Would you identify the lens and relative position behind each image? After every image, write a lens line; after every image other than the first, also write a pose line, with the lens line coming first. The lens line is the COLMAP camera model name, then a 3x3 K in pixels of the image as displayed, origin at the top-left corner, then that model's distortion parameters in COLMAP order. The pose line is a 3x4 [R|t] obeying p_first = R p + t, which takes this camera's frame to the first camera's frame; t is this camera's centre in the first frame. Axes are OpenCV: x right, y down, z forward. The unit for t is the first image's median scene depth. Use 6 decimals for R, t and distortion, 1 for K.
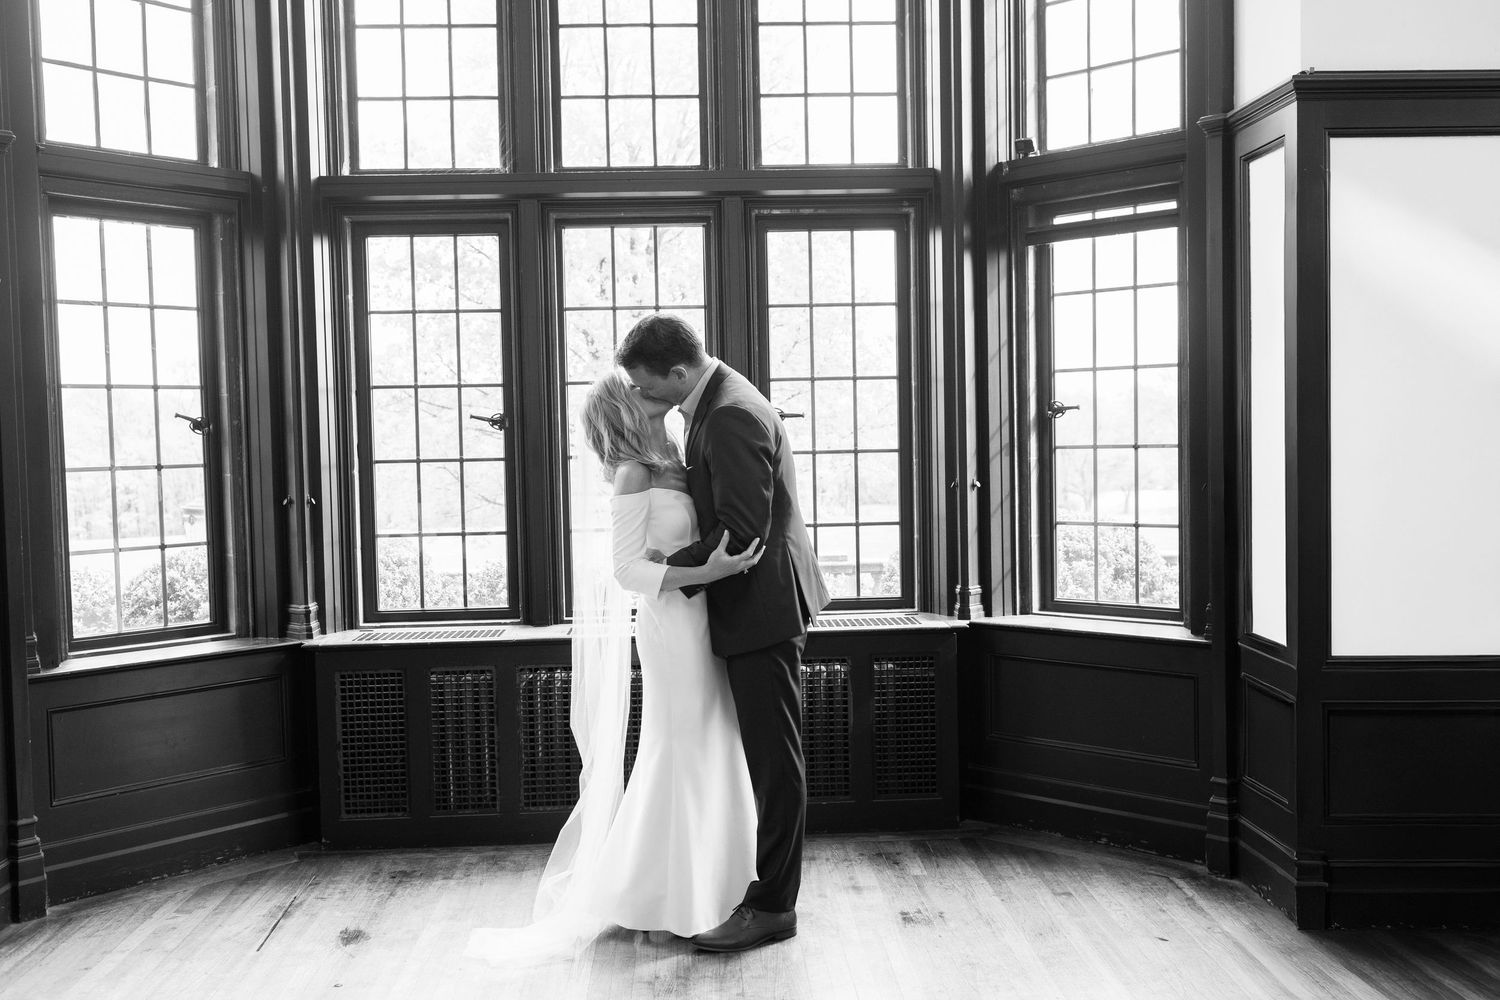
lens RADIAL K [[1419.6, 0, 750.0], [0, 1419.6, 500.0], [0, 0, 1]] dist [0.001617, -0.006140]
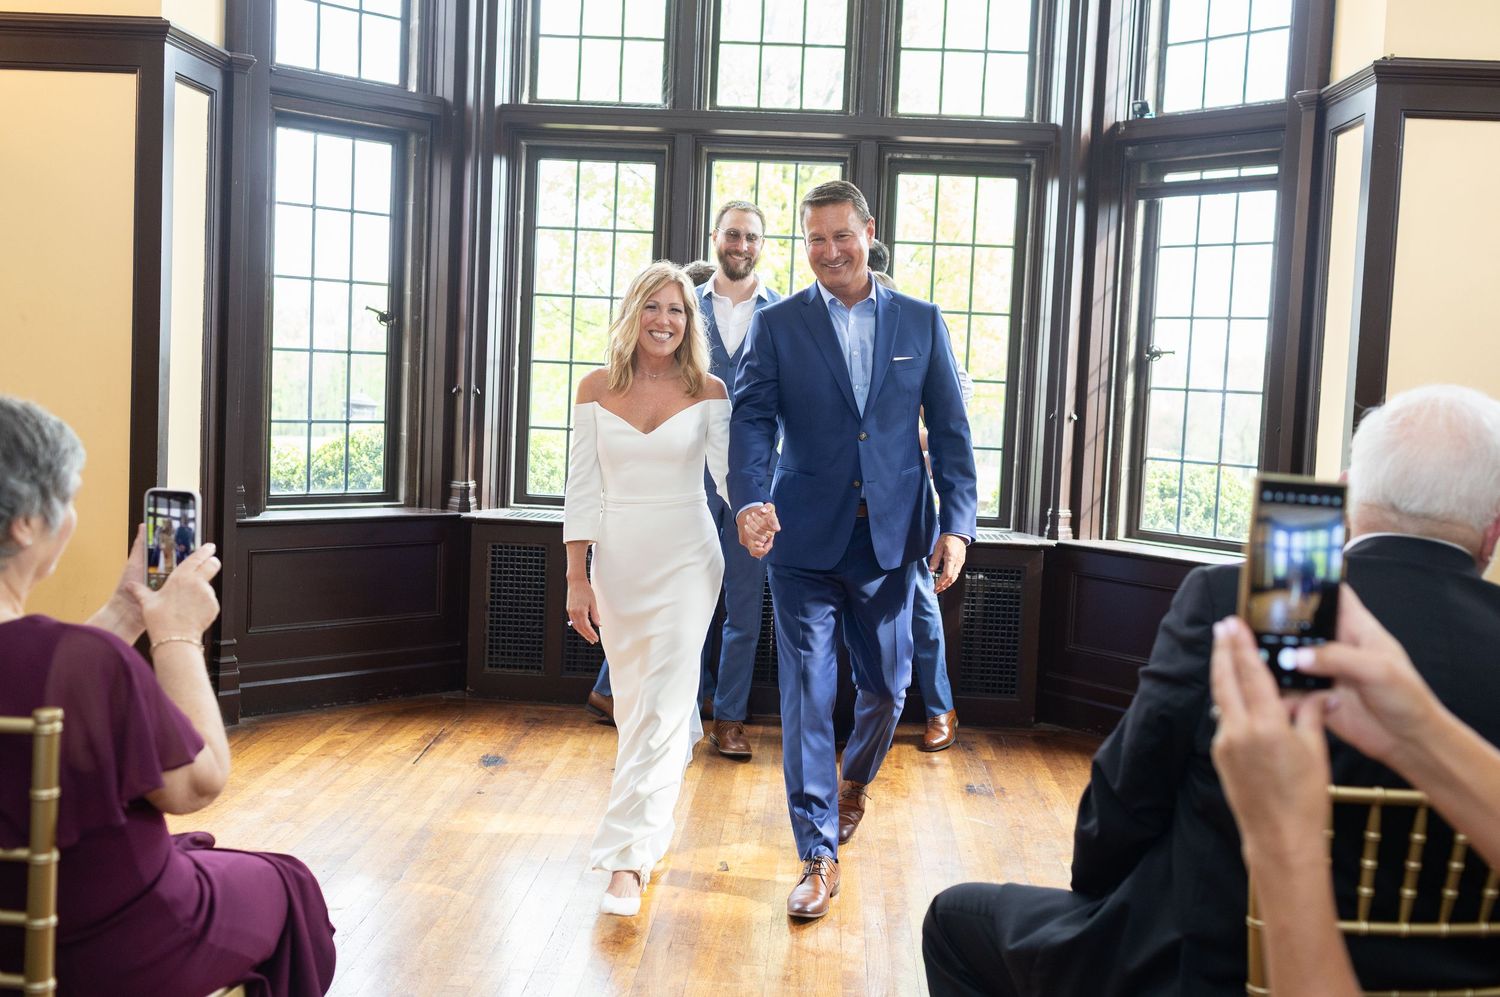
lens RADIAL K [[1475.3, 0, 753.4], [0, 1475.3, 468.2], [0, 0, 1]] dist [0.001087, 0.022211]
pose [[0.993144, 0.071808, -0.092241, 0.023244], [-0.070018, 0.997292, 0.022503, 0.020109], [0.093607, -0.015890, 0.995482, -0.151937]]
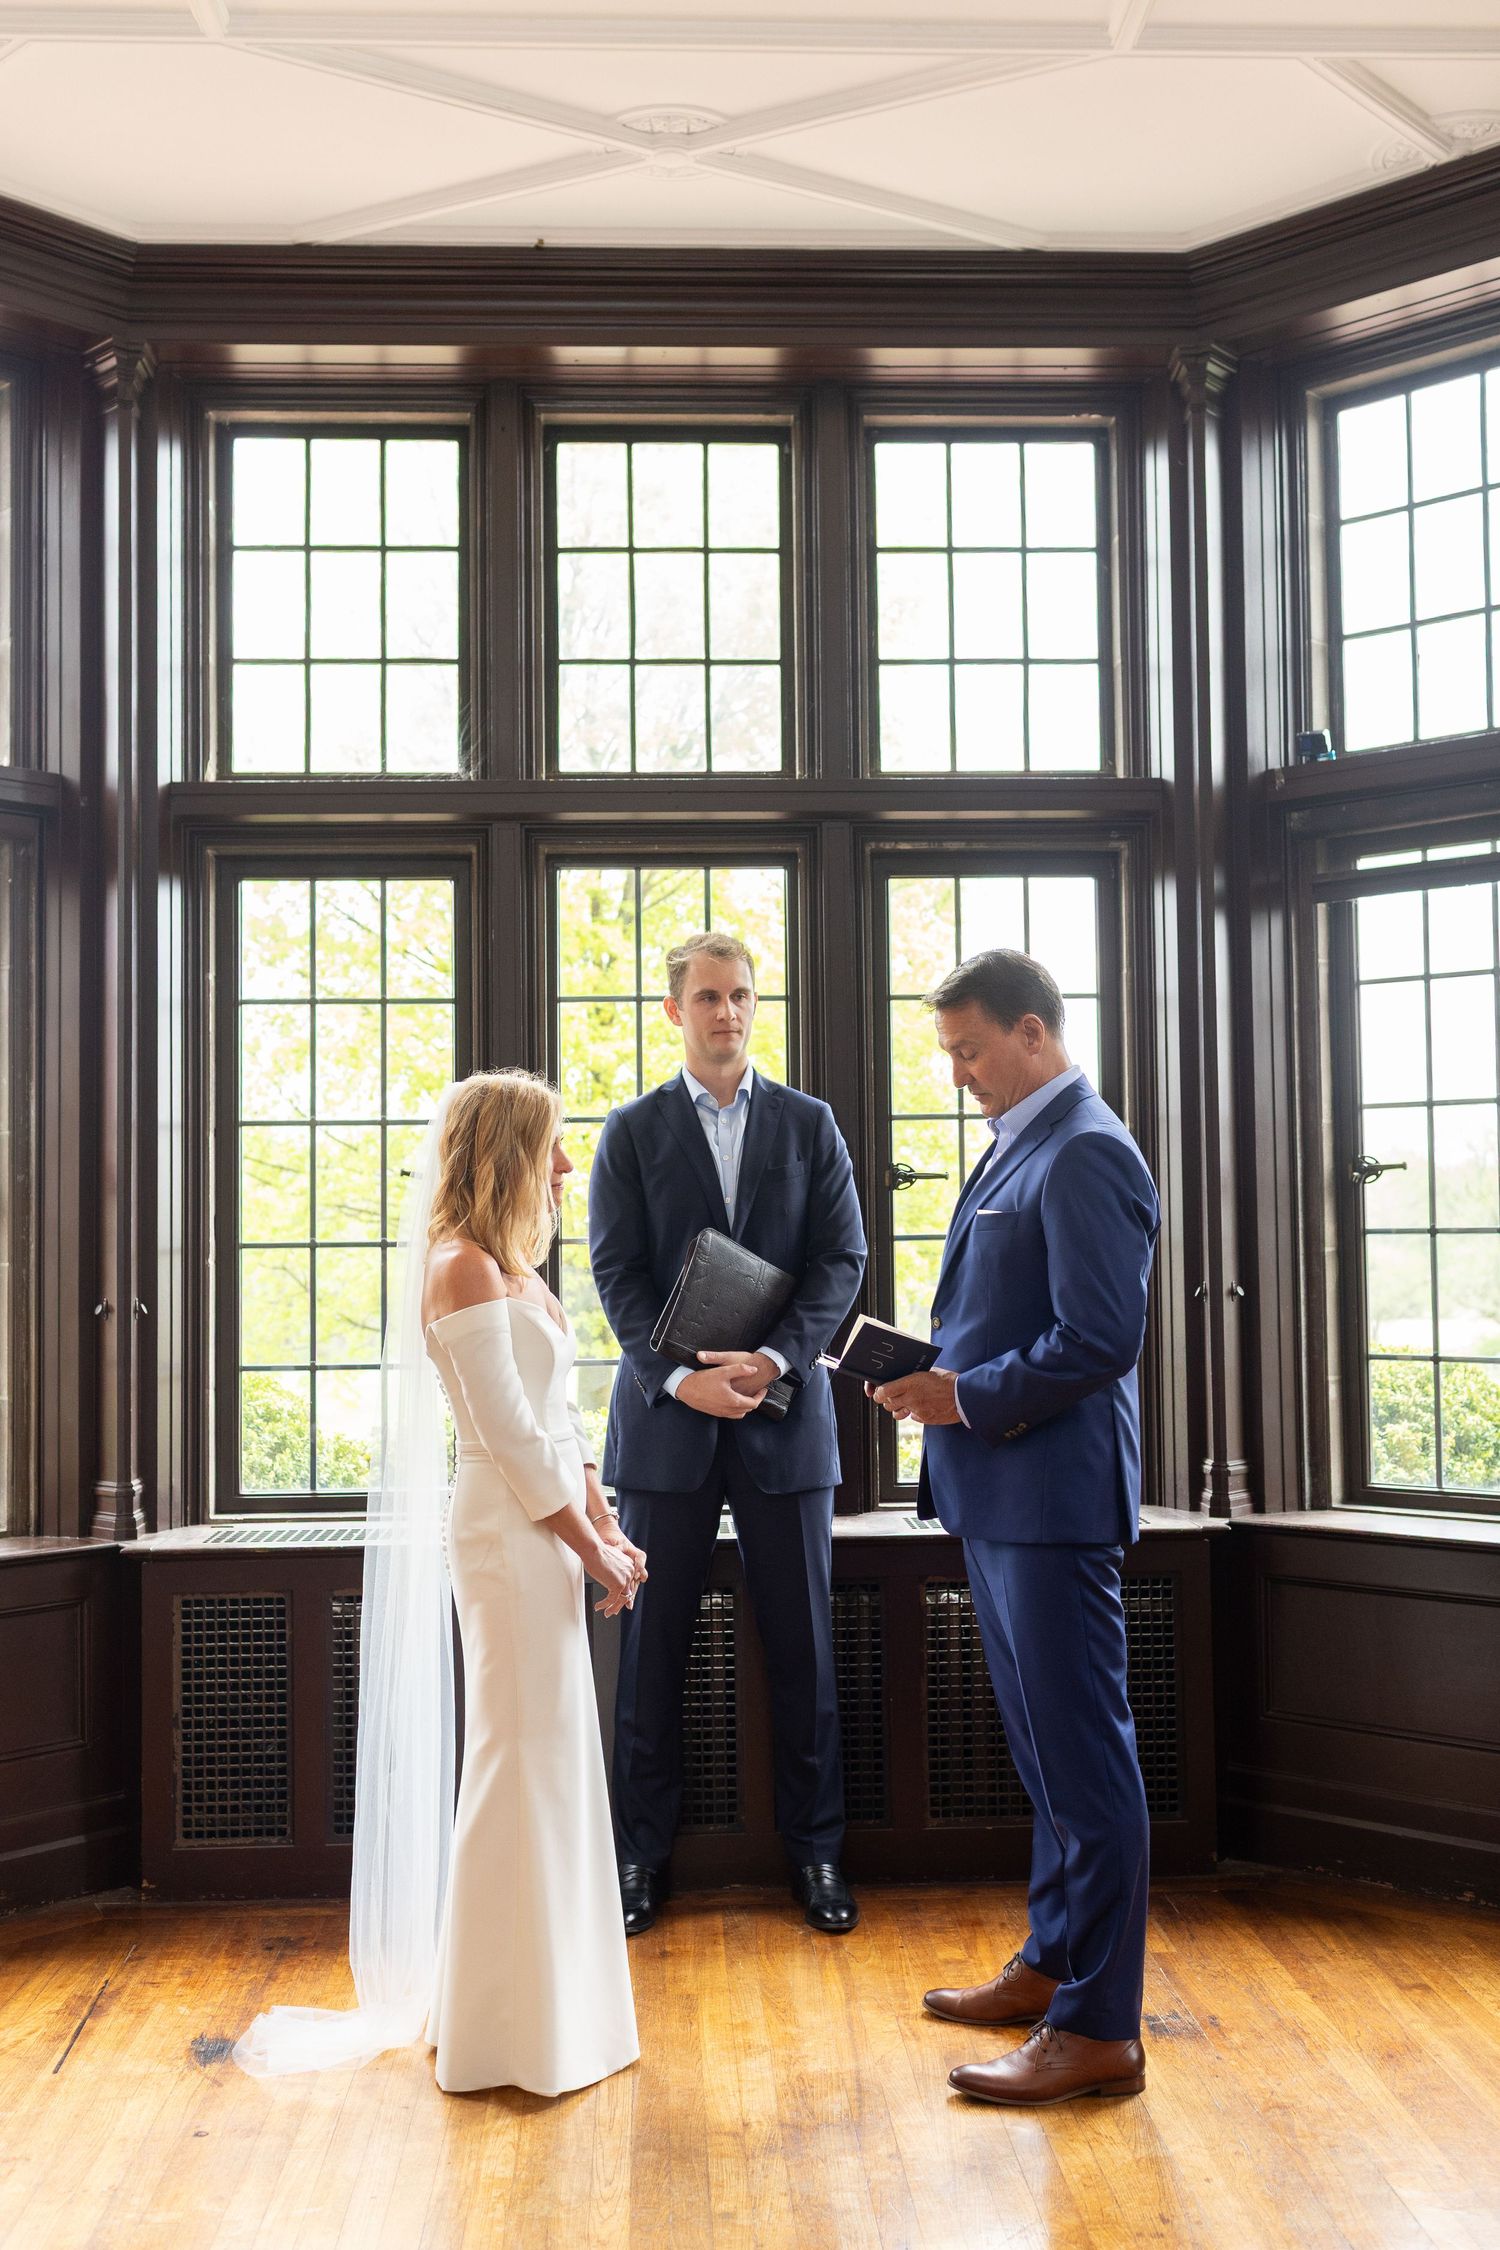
lens RADIAL K [[2322.4, 0, 741.9], [0, 2322.4, 1111.8], [0, 0, 1]] dist [-0.004094, 0.012943]
pose [[0.999960, 0.008716, -0.002030, -0.051247], [-0.008869, 0.995504, -0.094298, 0.008171], [0.001199, 0.094313, 0.995542, 0.006390]]
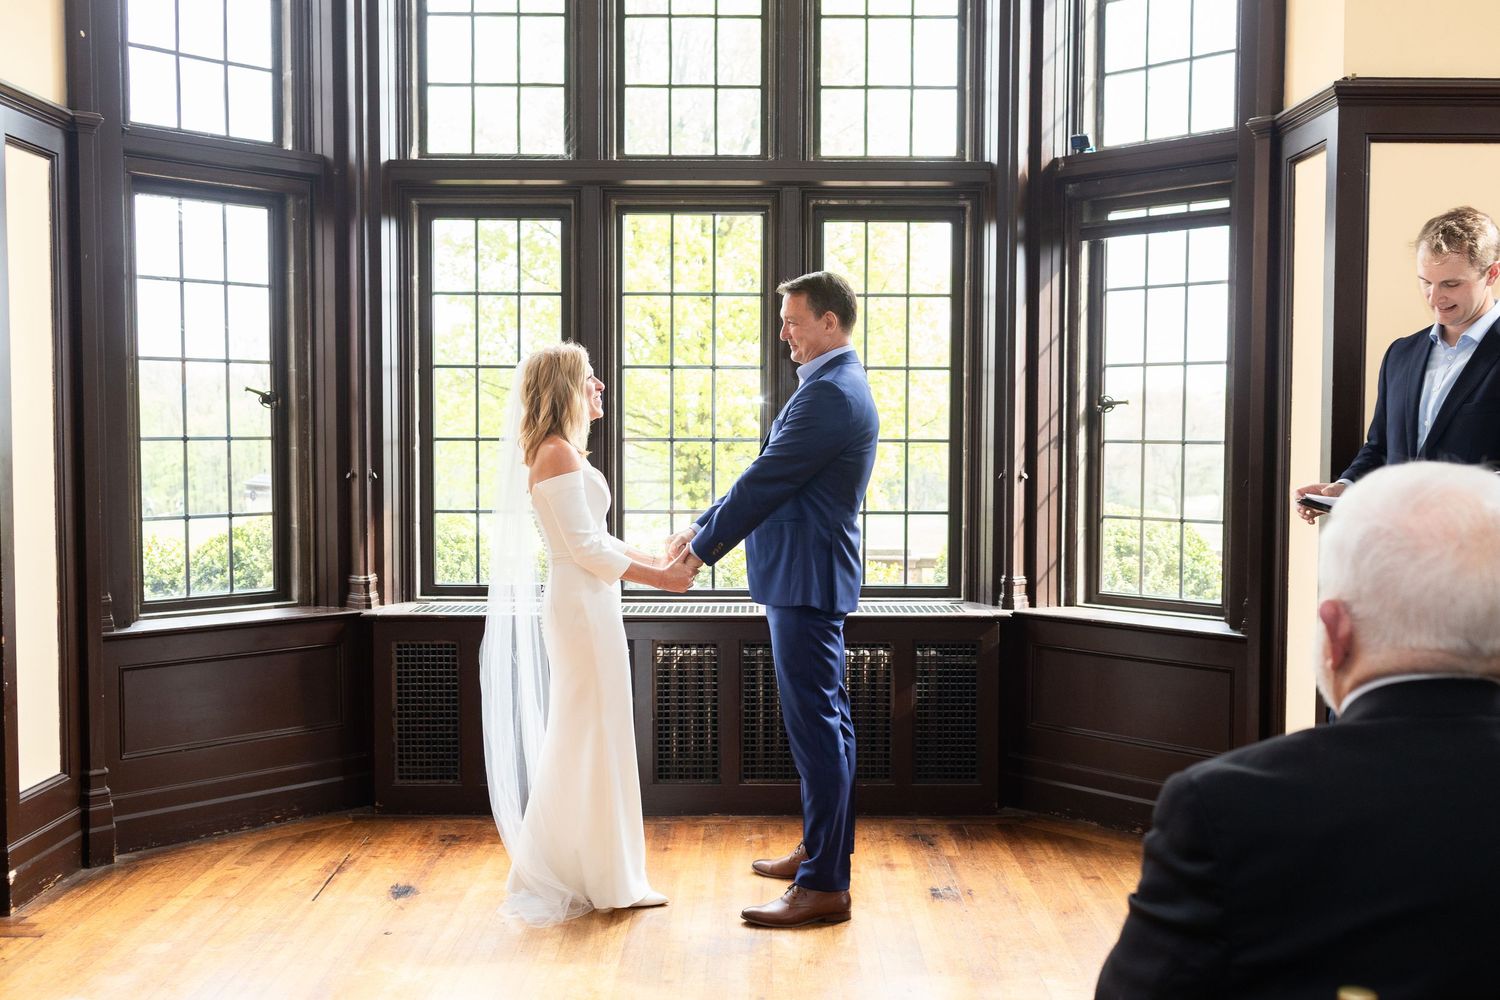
lens RADIAL K [[1485.0, 0, 764.6], [0, 1485.0, 502.3], [0, 0, 1]] dist [-0.000521, -0.001310]
pose [[0.998854, 0.026718, -0.039715, 0.017763], [-0.026499, 0.999631, 0.006043, 0.006238], [0.039862, -0.004984, 0.999193, -0.064922]]
